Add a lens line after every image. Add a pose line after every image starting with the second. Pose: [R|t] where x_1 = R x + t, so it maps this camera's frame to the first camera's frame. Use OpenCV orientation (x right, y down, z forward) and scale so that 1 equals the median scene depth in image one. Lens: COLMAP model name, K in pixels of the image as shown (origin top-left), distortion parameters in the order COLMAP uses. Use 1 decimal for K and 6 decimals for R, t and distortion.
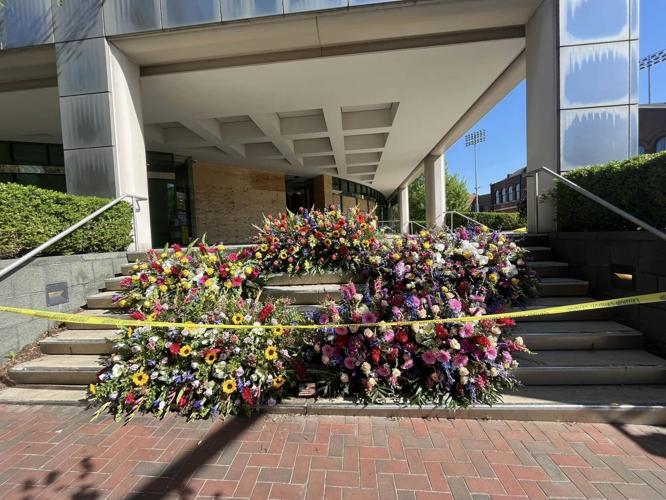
lens RADIAL K [[250.8, 0, 331.7], [0, 250.8, 249.9], [0, 0, 1]] dist [-0.001468, 0.000033]
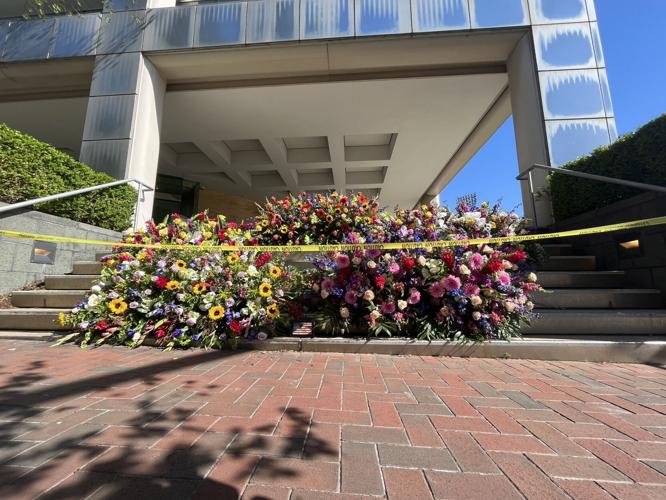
lens RADIAL K [[250.8, 0, 331.7], [0, 250.8, 249.9], [0, 0, 1]] dist [-0.001468, 0.000033]
pose [[0.999000, 0.044150, 0.007024, -0.008780], [-0.042067, 0.981546, -0.186543, 0.308404], [-0.015130, 0.186062, 0.982422, 0.046416]]
